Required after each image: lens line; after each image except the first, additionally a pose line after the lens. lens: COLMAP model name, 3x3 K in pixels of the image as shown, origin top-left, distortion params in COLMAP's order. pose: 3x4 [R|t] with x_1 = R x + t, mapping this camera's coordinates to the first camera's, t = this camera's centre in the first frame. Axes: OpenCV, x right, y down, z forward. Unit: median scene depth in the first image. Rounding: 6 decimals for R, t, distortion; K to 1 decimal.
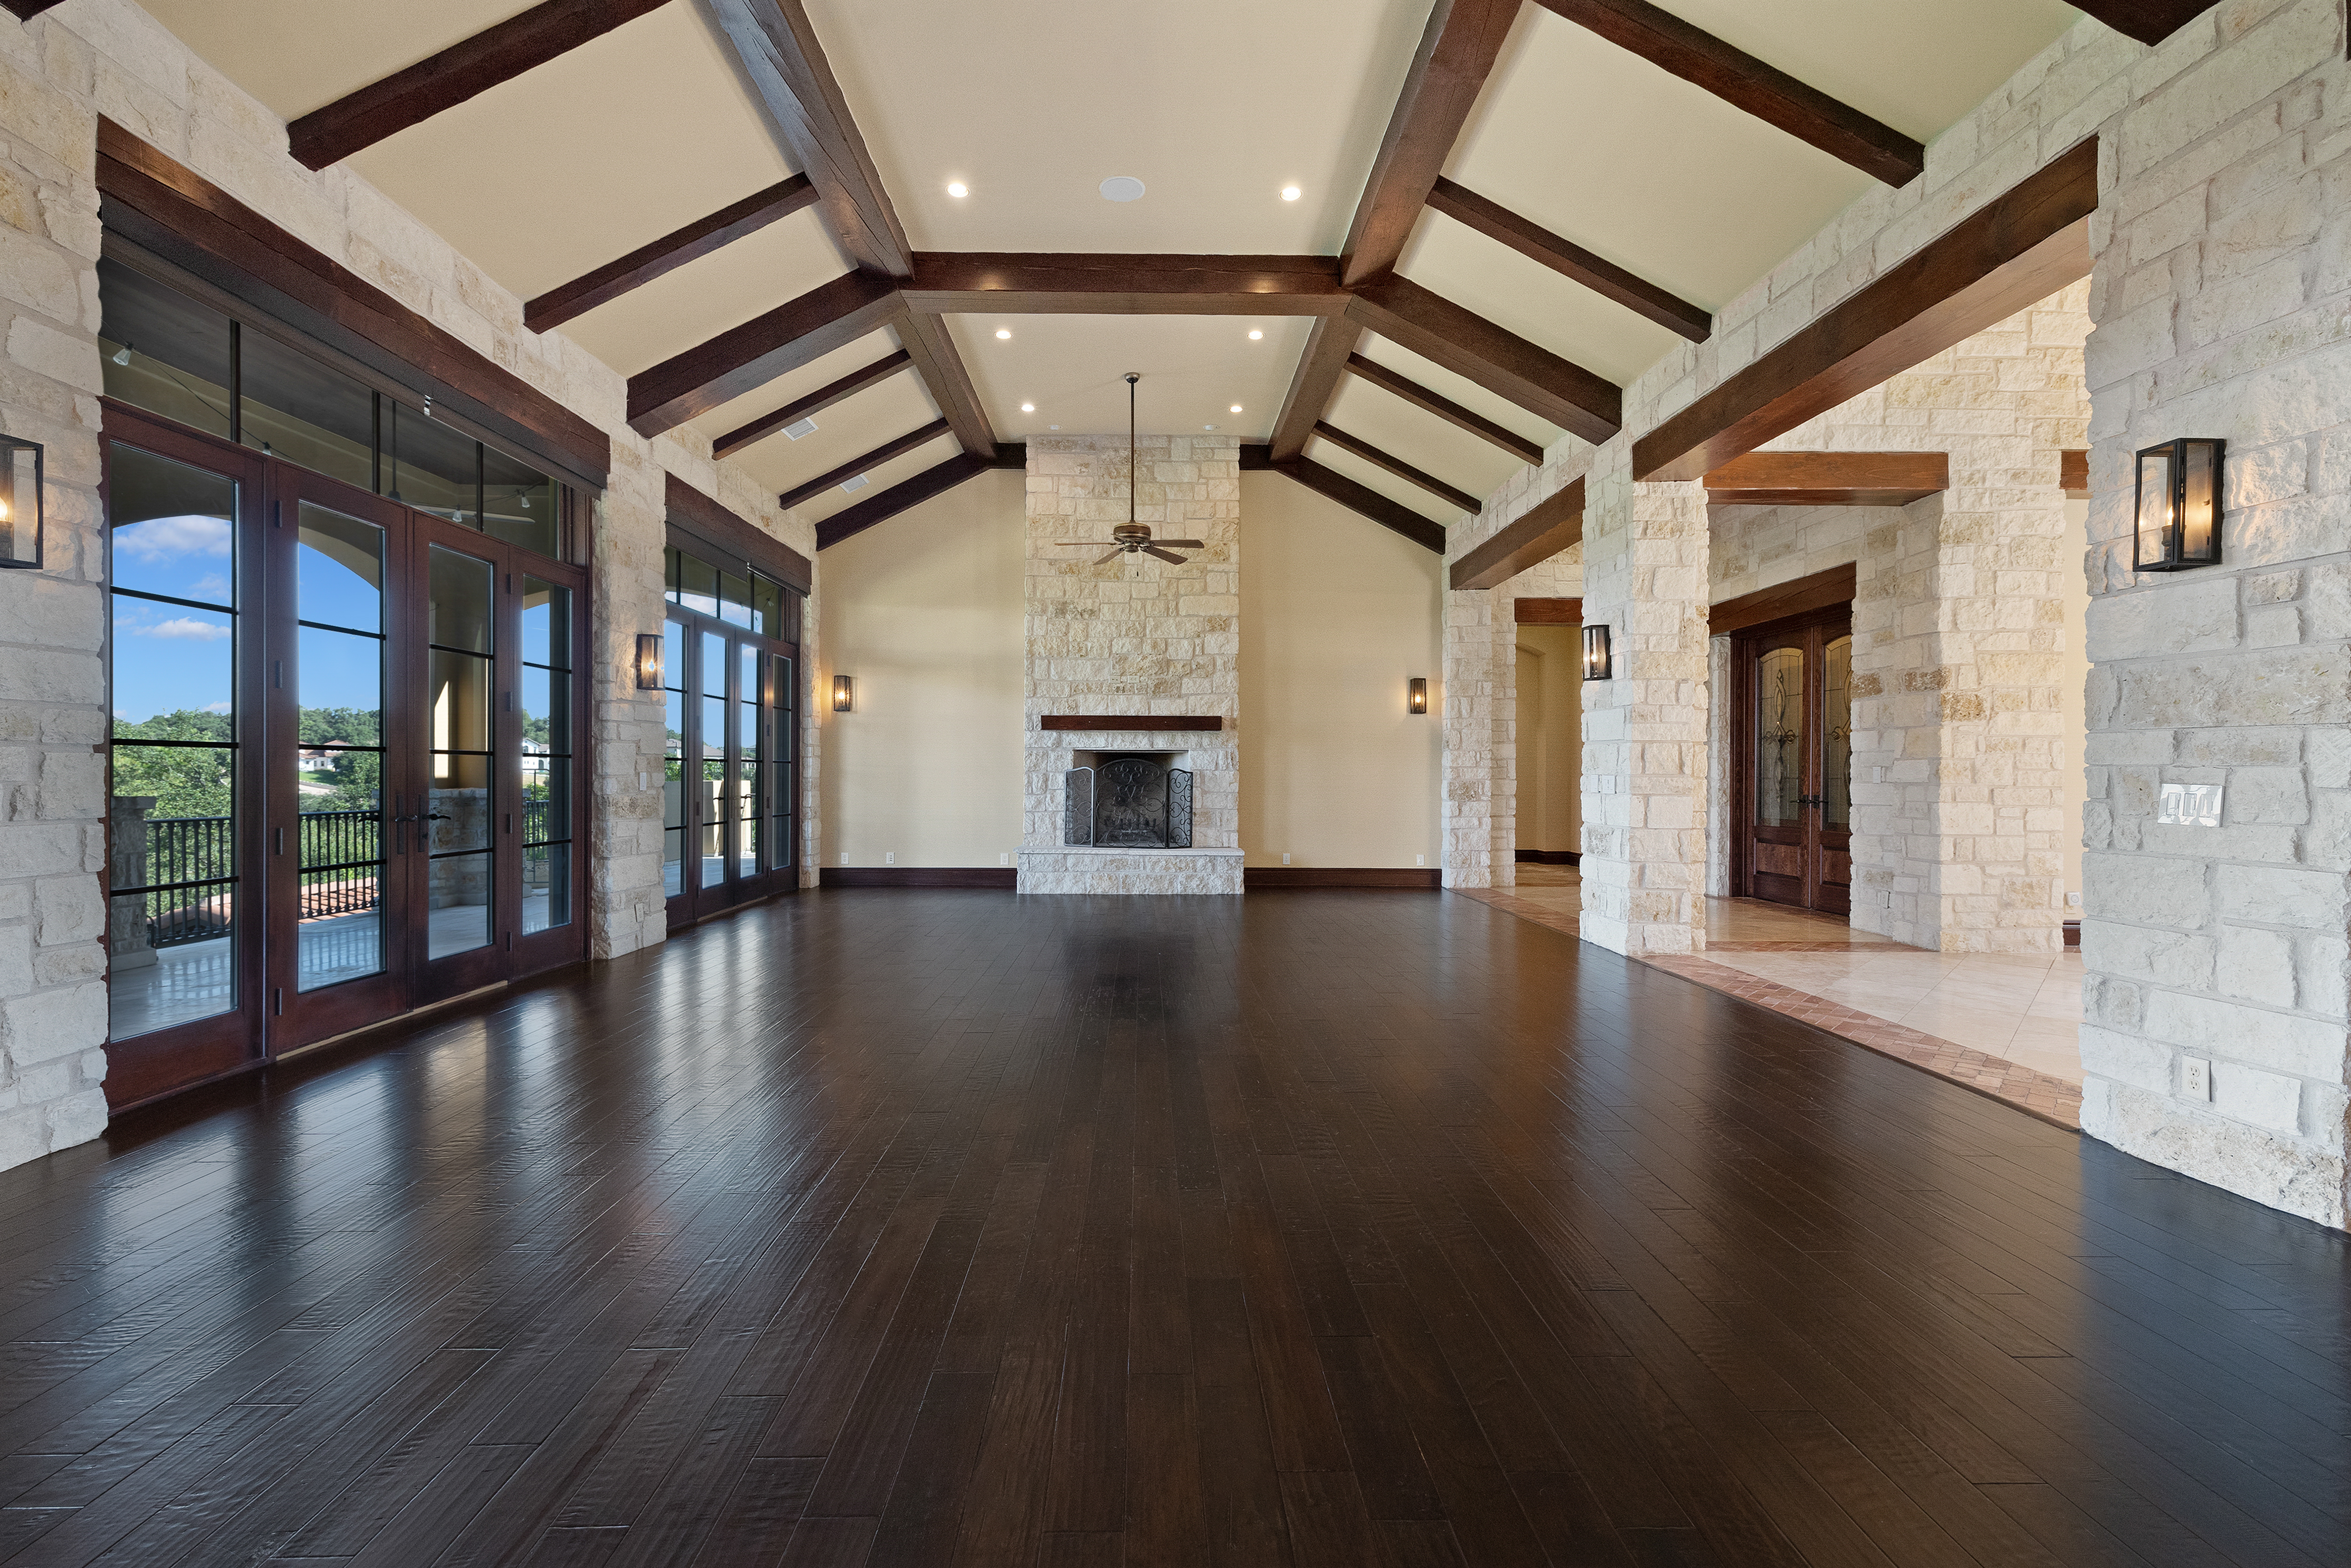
lens RADIAL K [[1015.7, 0, 1168.4], [0, 1015.7, 780.0], [0, 0, 1]] dist [0.001696, -0.000239]
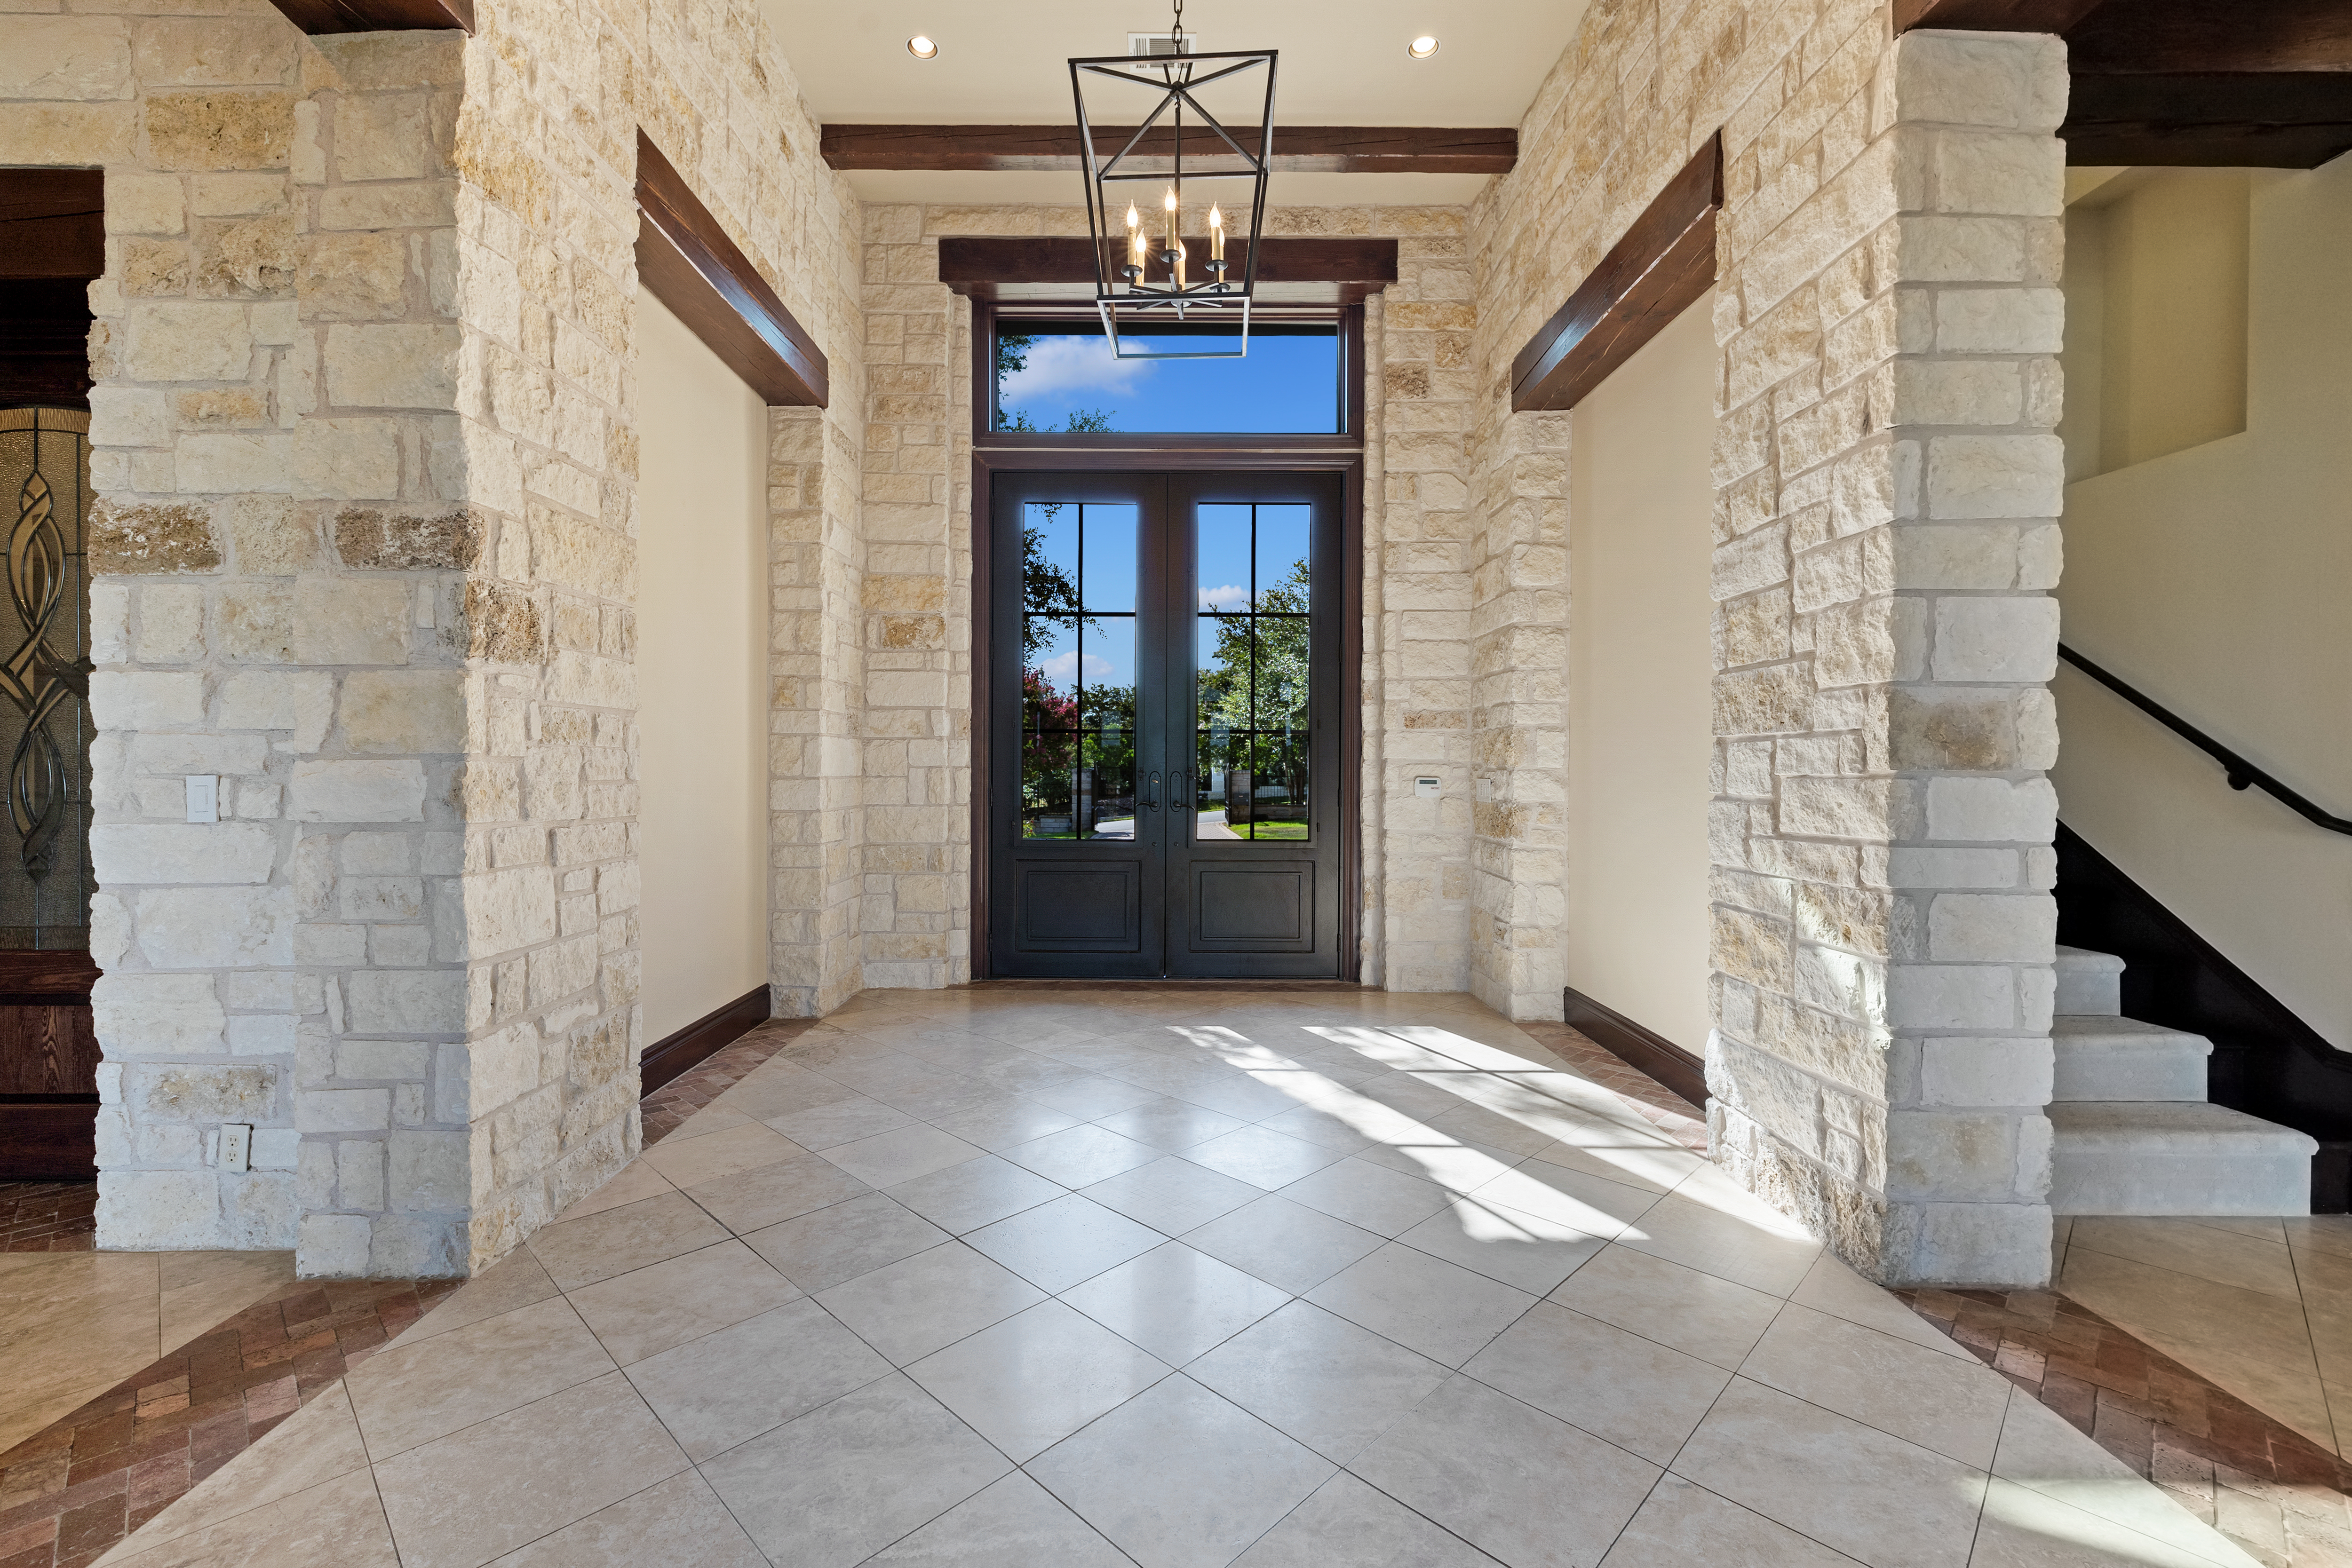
lens RADIAL K [[1016.1, 0, 1167.5], [0, 1016.1, 772.2], [0, 0, 1]] dist [0.001696, -0.000239]
pose [[0.020758, -0.009031, 0.999744, 0.392838], [0.004442, 0.999950, 0.008941, -0.017790], [-0.999775, 0.004255, 0.020797, 0.732976]]
